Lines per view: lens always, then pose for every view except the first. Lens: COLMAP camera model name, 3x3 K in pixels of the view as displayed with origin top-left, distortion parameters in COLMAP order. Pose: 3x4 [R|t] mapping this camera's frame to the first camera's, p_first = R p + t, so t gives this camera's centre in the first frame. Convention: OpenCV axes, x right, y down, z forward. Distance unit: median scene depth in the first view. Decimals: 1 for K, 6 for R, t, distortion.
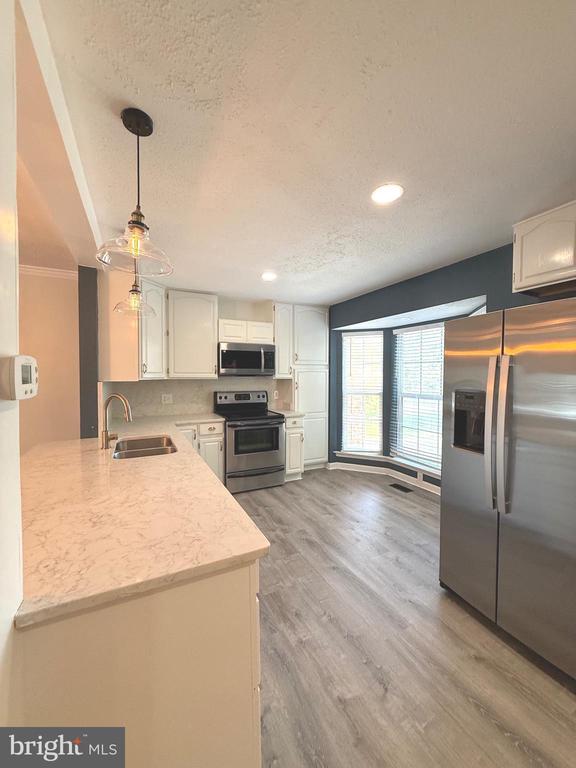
lens RADIAL K [[306.3, 0, 286.8], [0, 306.3, 381.3], [0, 0, 1]] dist [-0.001192, 0.000440]
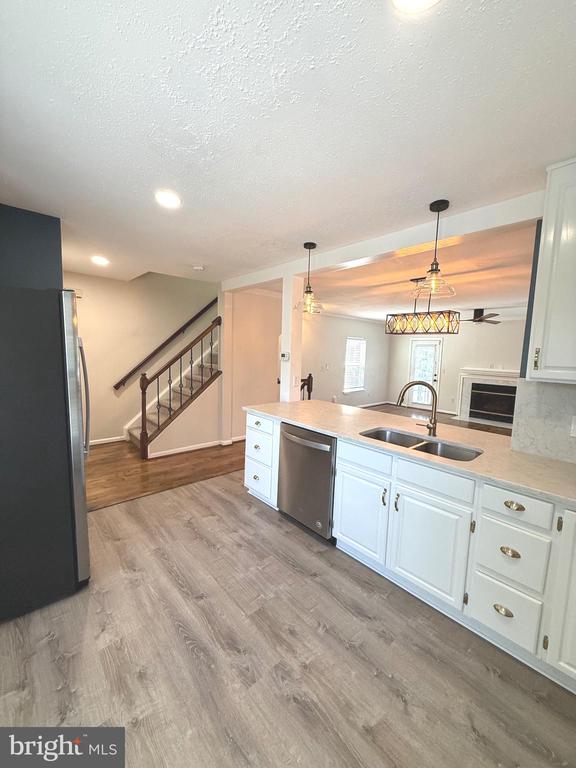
lens RADIAL K [[306.3, 0, 286.8], [0, 306.3, 381.3], [0, 0, 1]] dist [-0.001192, 0.000440]
pose [[-0.961481, -0.000834, -0.274869, 0.087921], [-0.035715, 0.991897, 0.121918, -0.037872], [0.272540, 0.127039, -0.953721, 0.970019]]
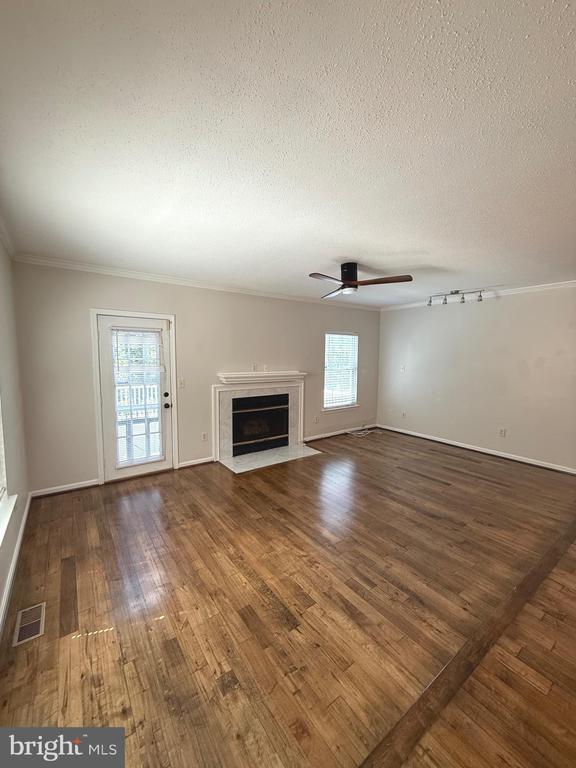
lens RADIAL K [[306.3, 0, 286.8], [0, 306.3, 381.3], [0, 0, 1]] dist [-0.001192, 0.000440]
pose [[0.167139, 0.087960, -0.982002, -0.459118], [-0.030639, 0.995995, 0.083998, 0.004651], [0.985457, 0.016048, 0.169164, -0.583496]]
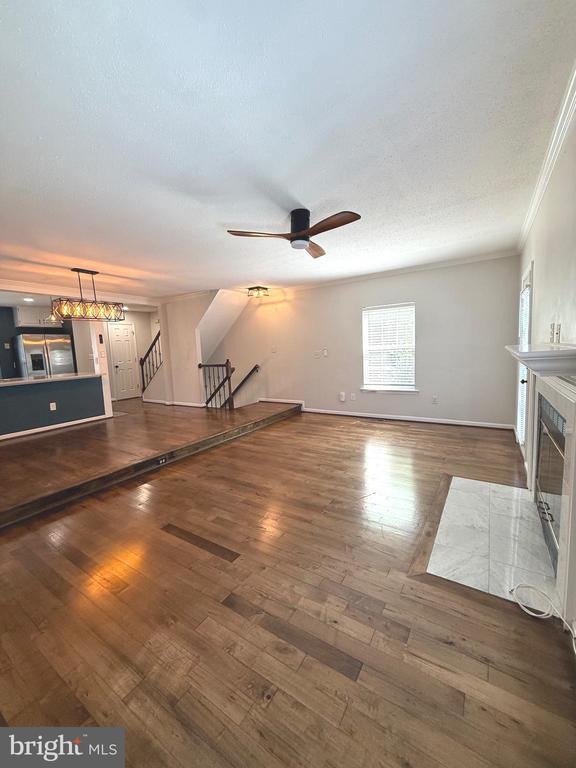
lens RADIAL K [[306.3, 0, 286.8], [0, 306.3, 381.3], [0, 0, 1]] dist [-0.001192, 0.000440]
pose [[-0.511449, -0.070425, 0.856423, -1.863155], [0.063082, 0.990870, 0.119153, 0.046309], [-0.856995, 0.114966, -0.502337, 0.127941]]
